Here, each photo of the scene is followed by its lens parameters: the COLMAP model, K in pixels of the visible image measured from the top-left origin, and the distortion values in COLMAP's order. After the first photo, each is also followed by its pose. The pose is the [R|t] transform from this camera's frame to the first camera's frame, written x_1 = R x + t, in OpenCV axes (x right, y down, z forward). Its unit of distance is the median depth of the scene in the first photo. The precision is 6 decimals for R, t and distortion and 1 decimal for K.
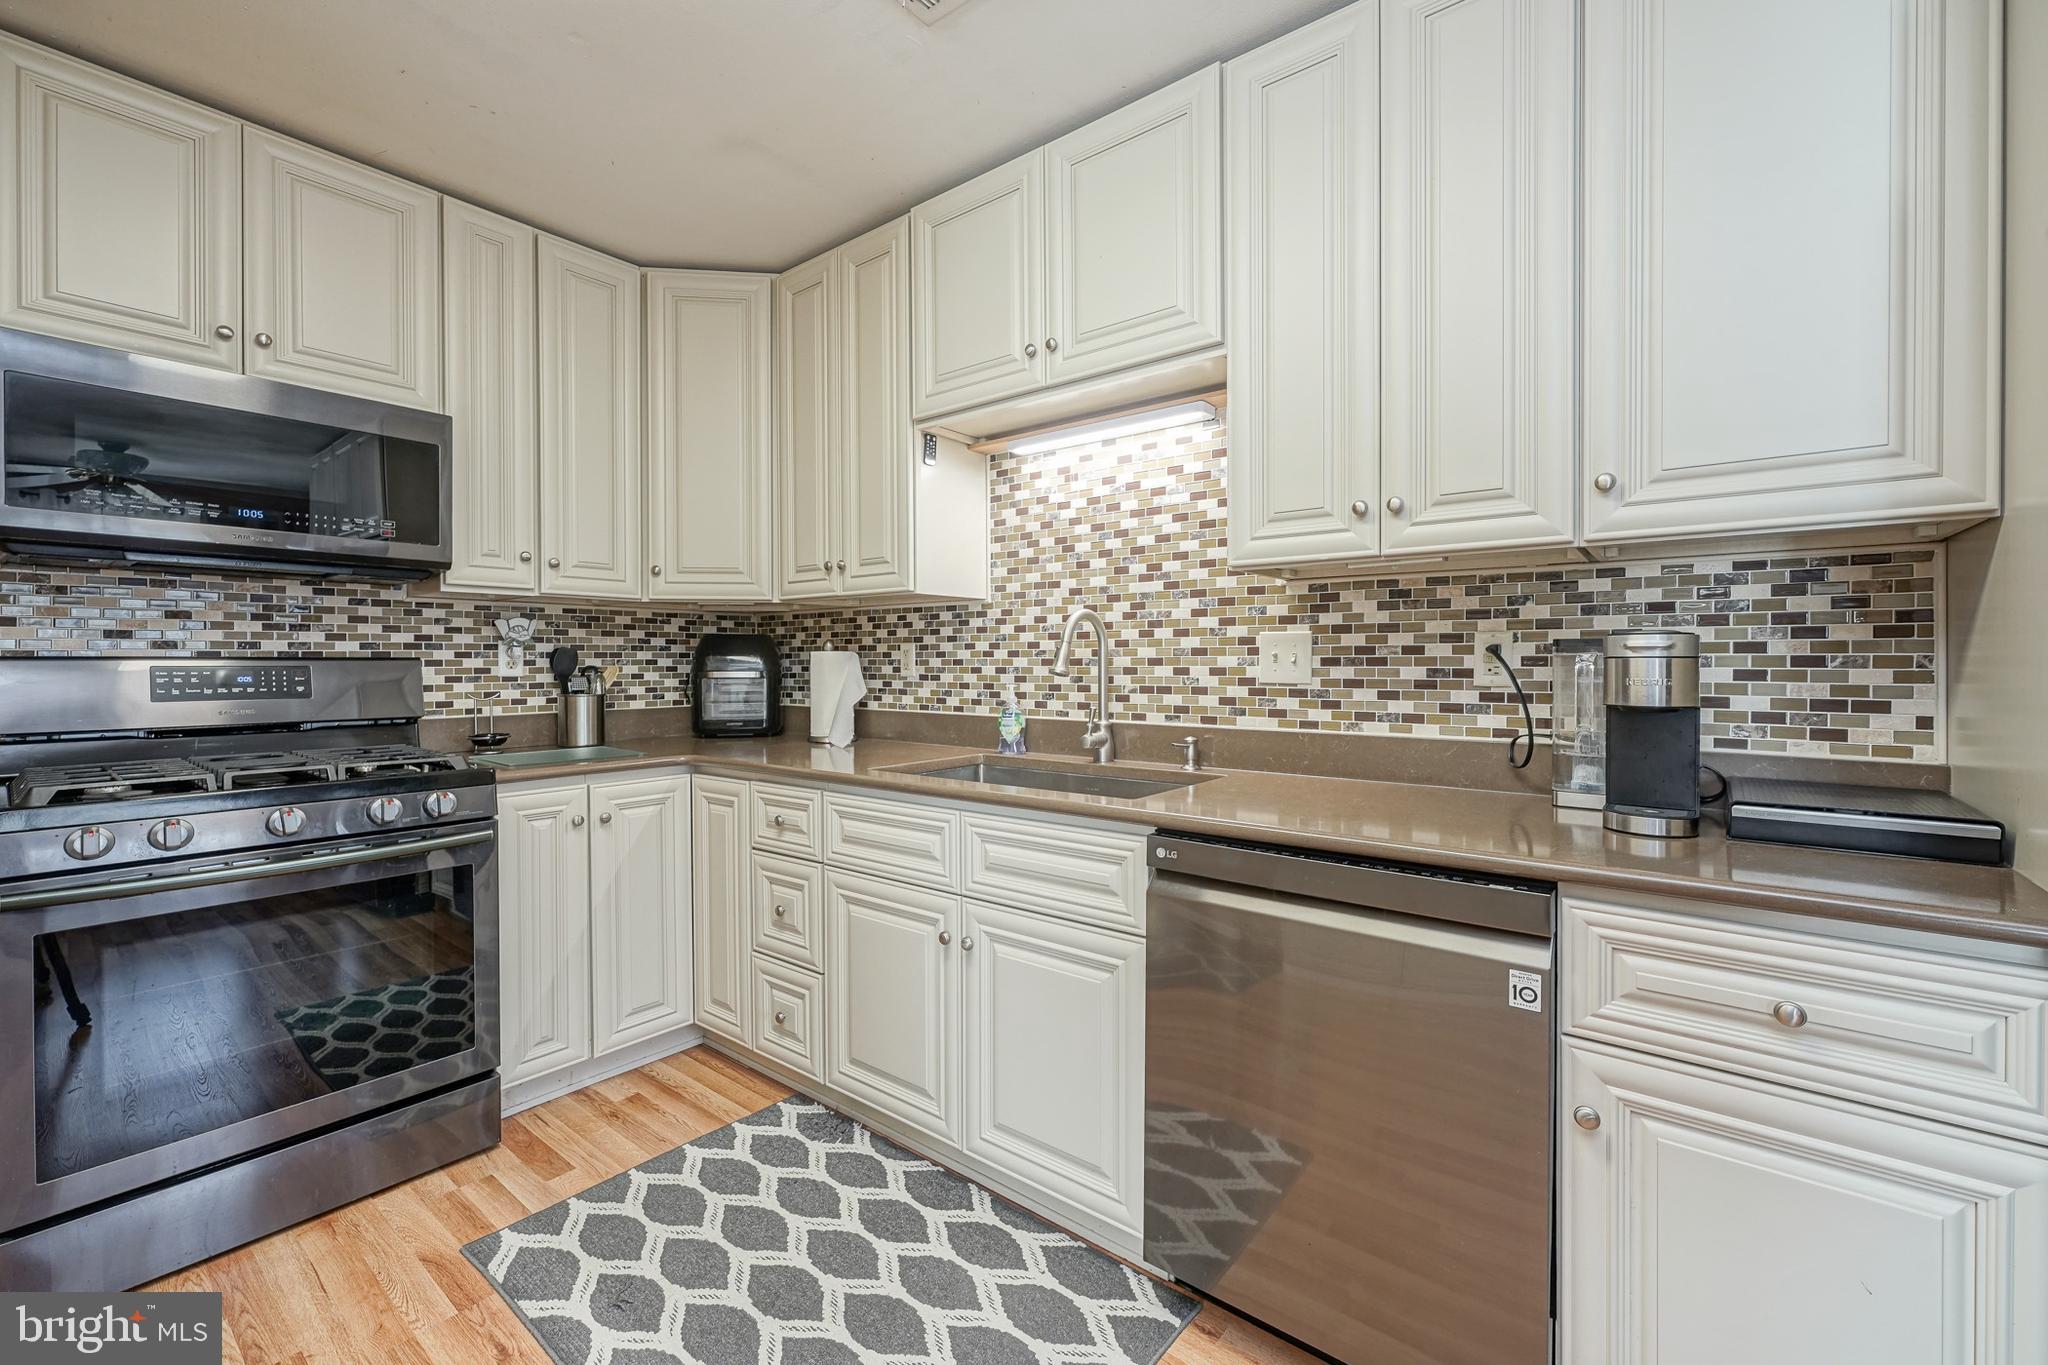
lens RADIAL K [[852.6, 0, 1071.0], [0, 852.6, 668.3], [0, 0, 1]] dist [-0.001146, 0.000092]
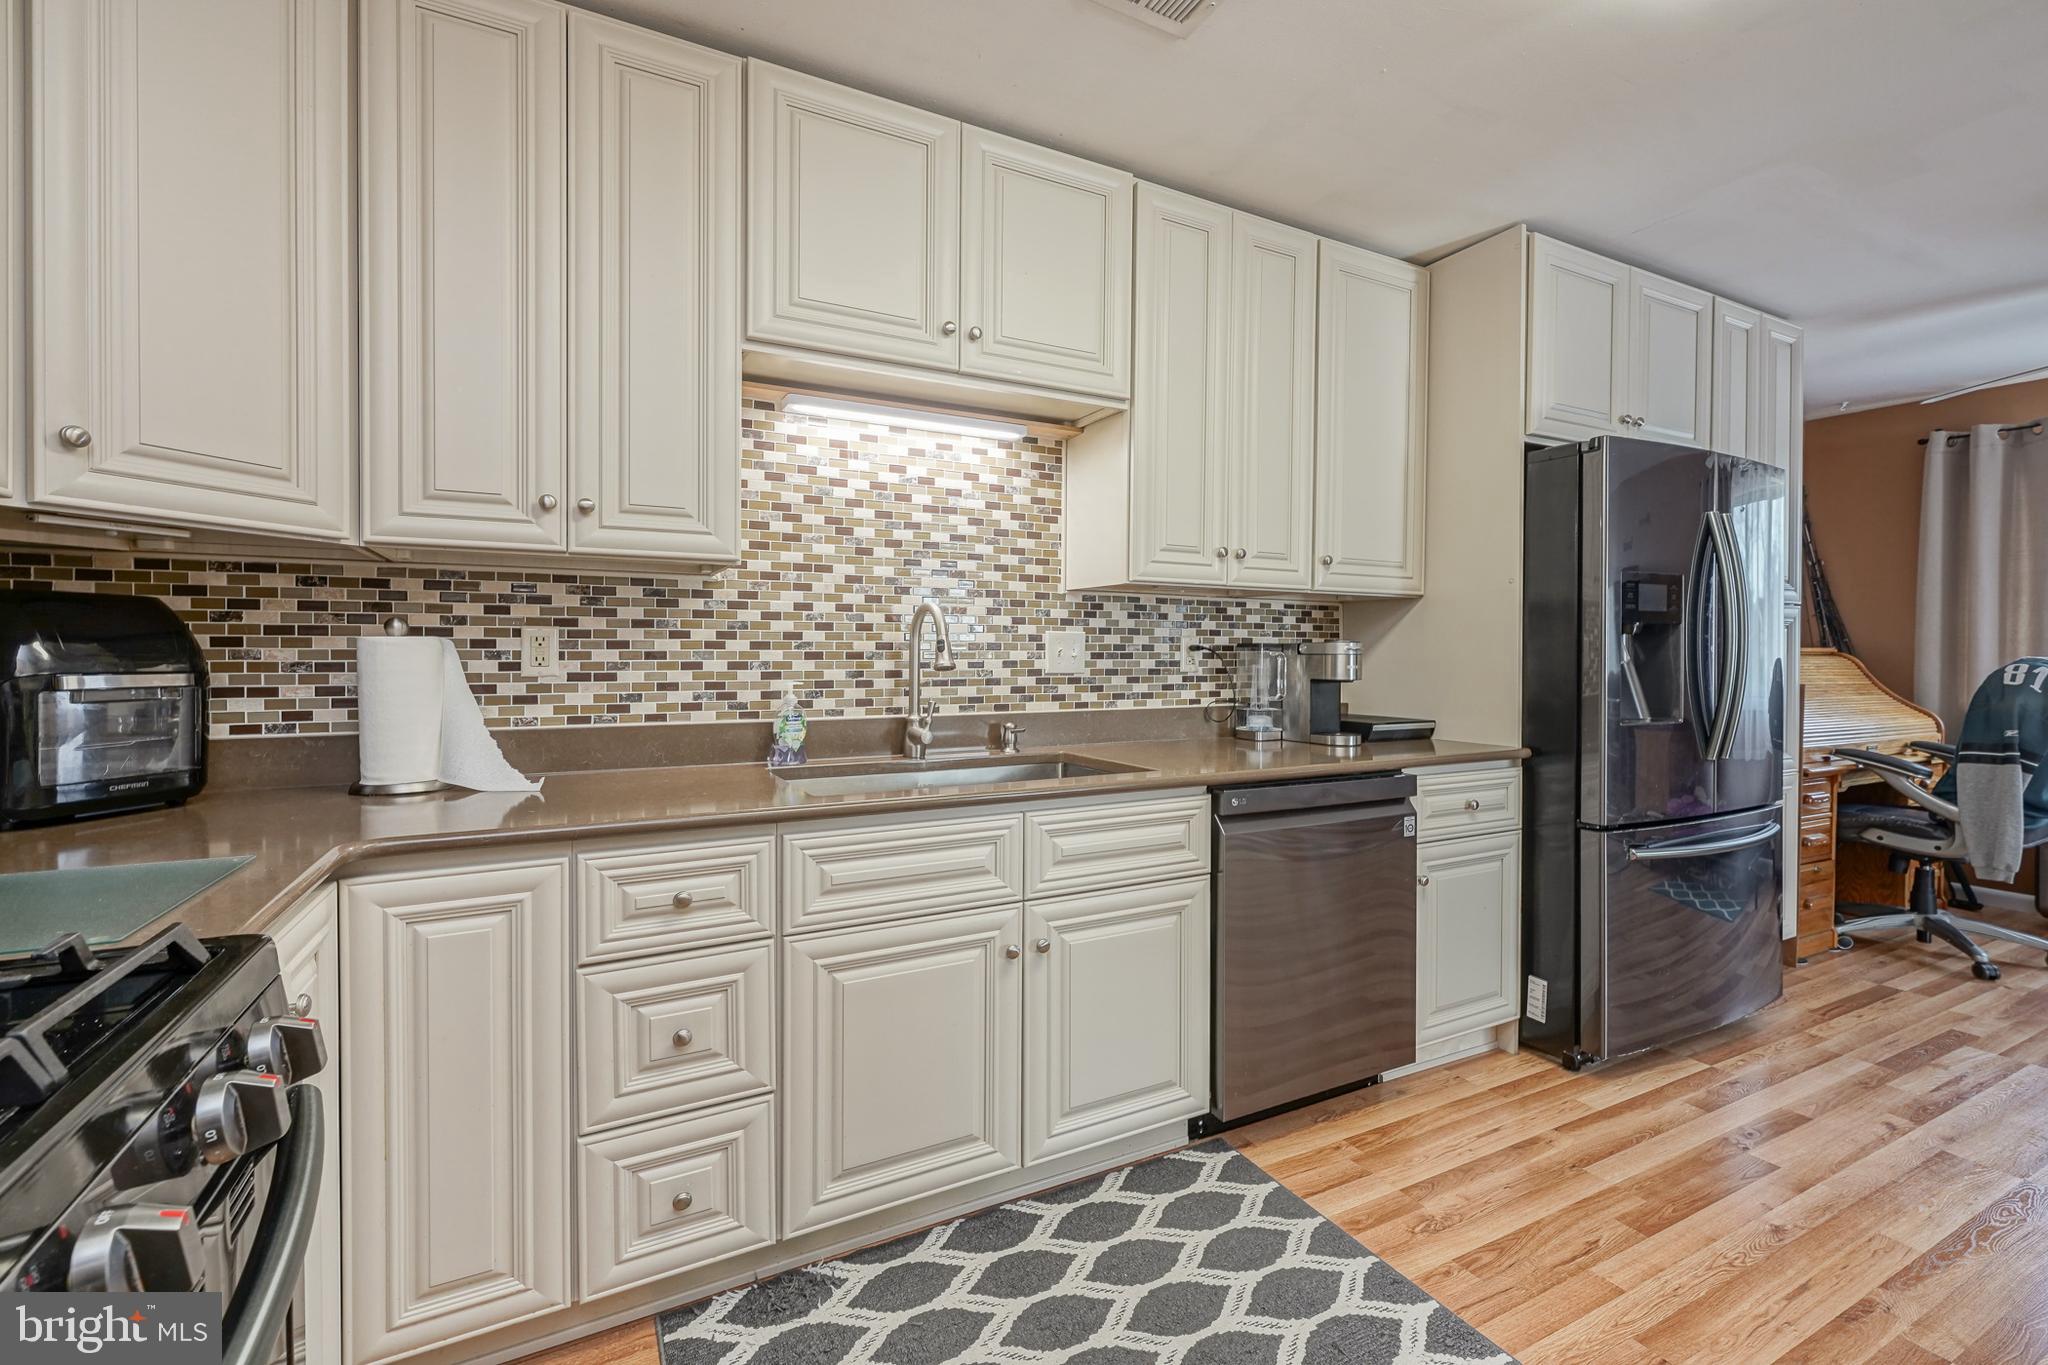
lens RADIAL K [[858.8, 0, 956.9], [0, 858.8, 664.5], [0, 0, 1]] dist [0.002355, 0.000413]
pose [[0.447691, -0.009032, 0.894143, -0.802430], [0.003885, 0.999959, 0.008155, -0.004985], [-0.894180, -0.000177, 0.447708, 0.499901]]
